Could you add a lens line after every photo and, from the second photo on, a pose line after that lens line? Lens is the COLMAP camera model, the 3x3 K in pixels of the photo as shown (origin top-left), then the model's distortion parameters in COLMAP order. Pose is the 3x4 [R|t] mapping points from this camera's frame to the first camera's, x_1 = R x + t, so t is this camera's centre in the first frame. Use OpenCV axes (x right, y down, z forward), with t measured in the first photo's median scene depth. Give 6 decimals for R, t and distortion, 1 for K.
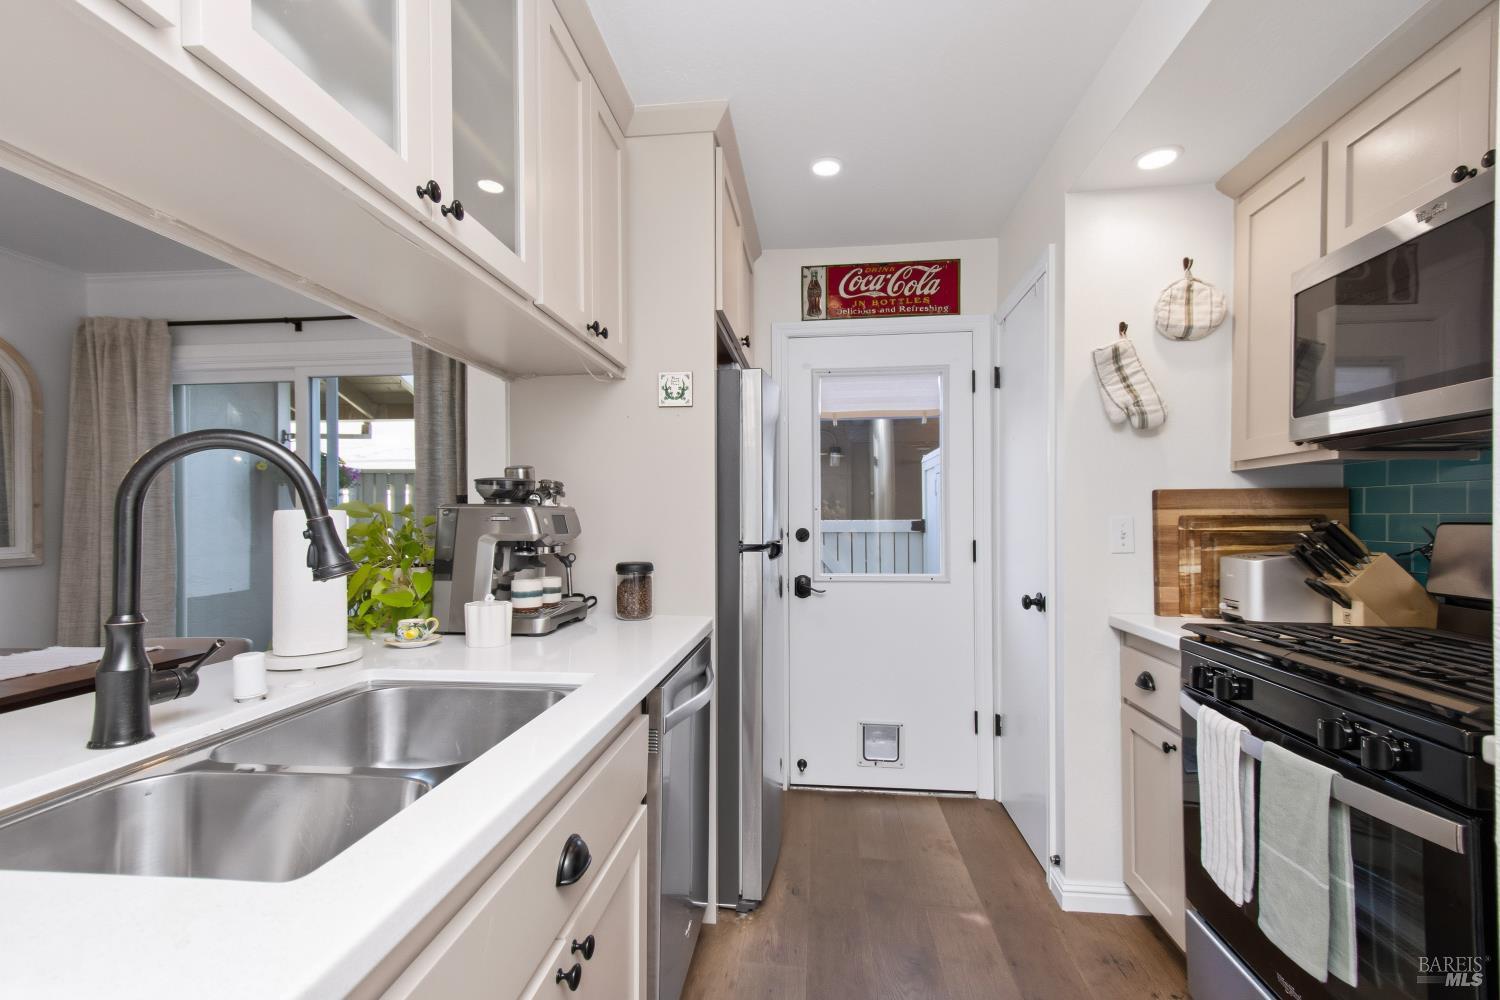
lens RADIAL K [[673.4, 0, 741.8], [0, 673.4, 522.0], [0, 0, 1]] dist [0.005203, -0.000477]
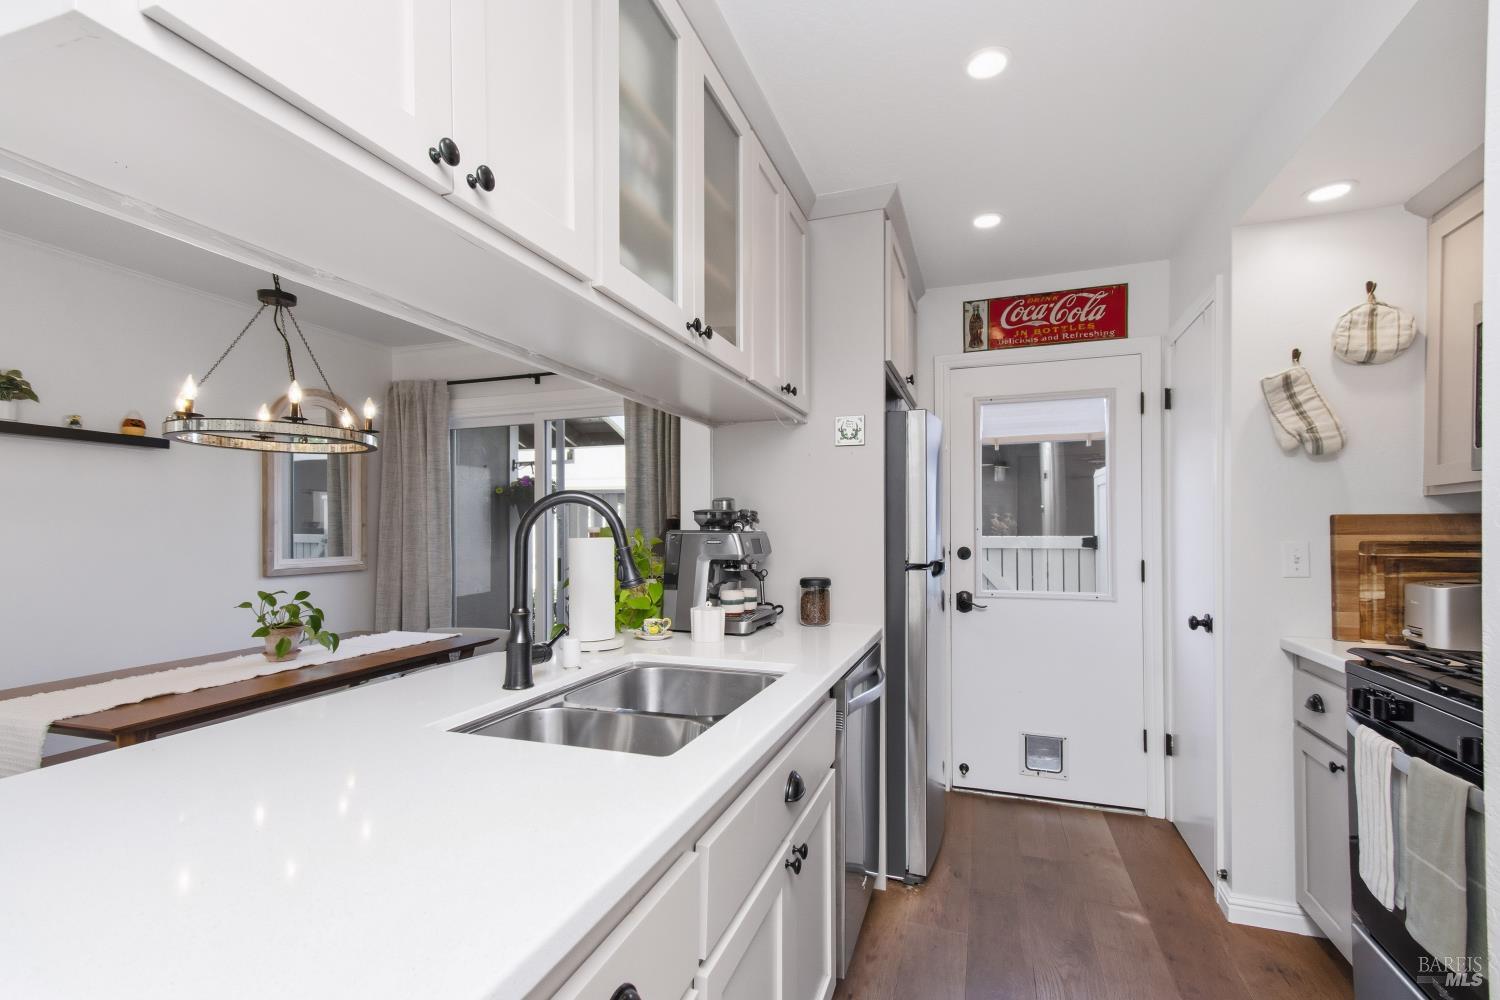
lens RADIAL K [[673.4, 0, 738.4], [0, 673.4, 524.9], [0, 0, 1]] dist [0.005203, -0.000477]
pose [[0.972165, 0.000709, -0.234295, -0.012298], [-0.003289, 0.999938, -0.010621, -0.019397], [0.234273, 0.011096, 0.972108, -0.186271]]
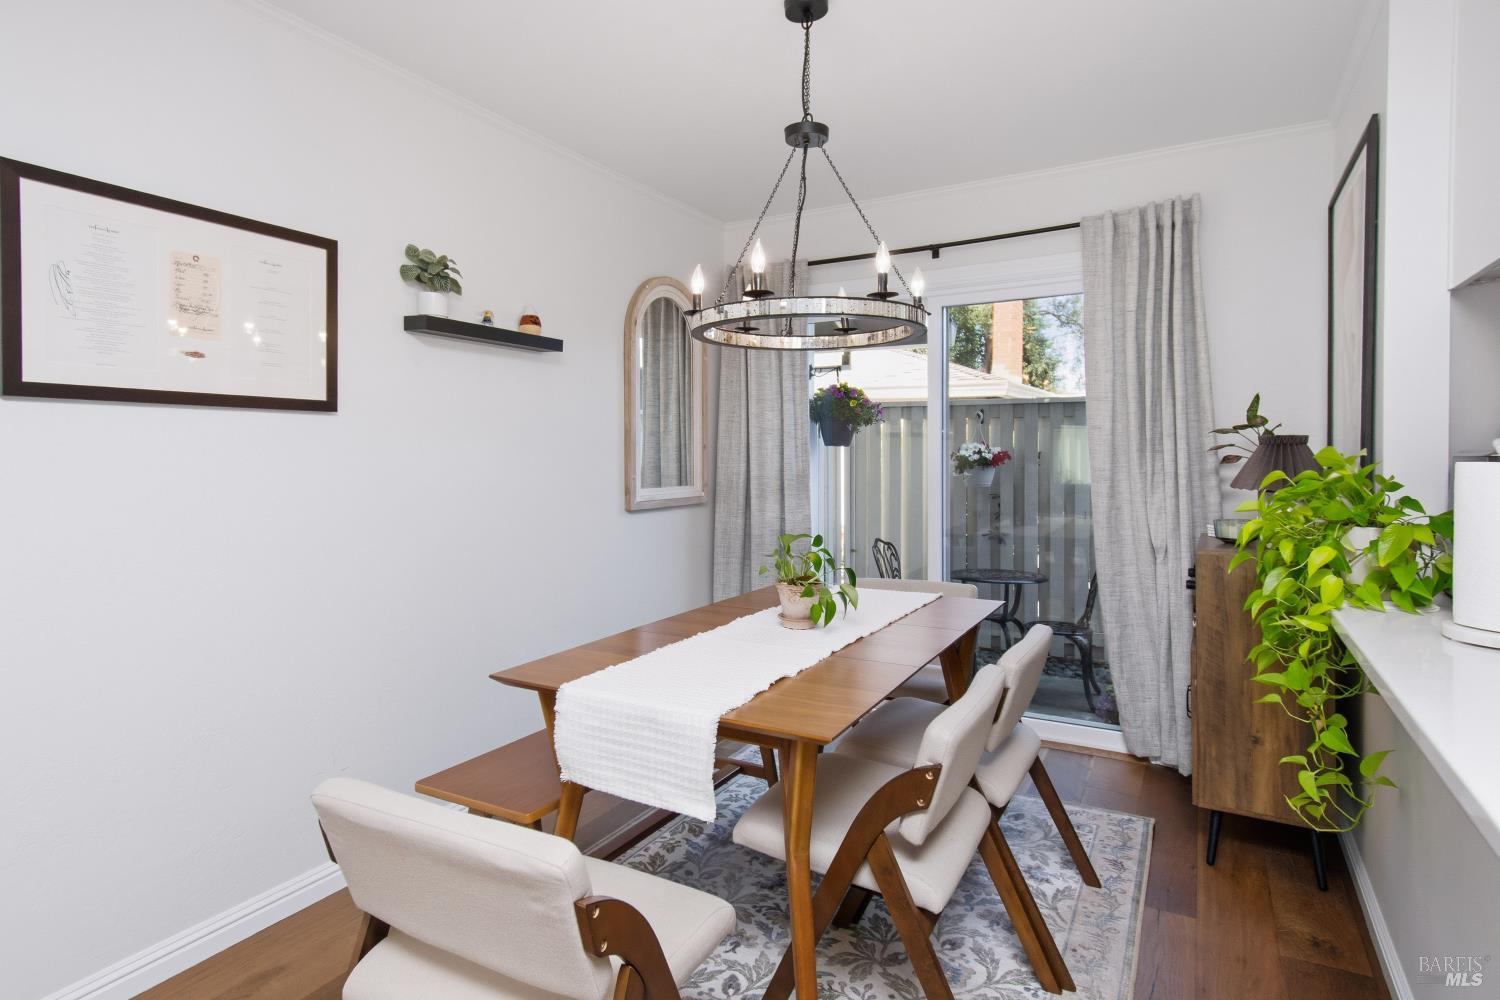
lens RADIAL K [[802.6, 0, 735.1], [0, 802.6, 477.5], [0, 0, 1]] dist [-0.015273, 0.001349]
pose [[0.918766, 0.010972, -0.394649, -0.767347], [-0.000571, 0.999650, 0.026464, -0.014761], [0.394801, -0.024089, 0.918451, -0.217628]]
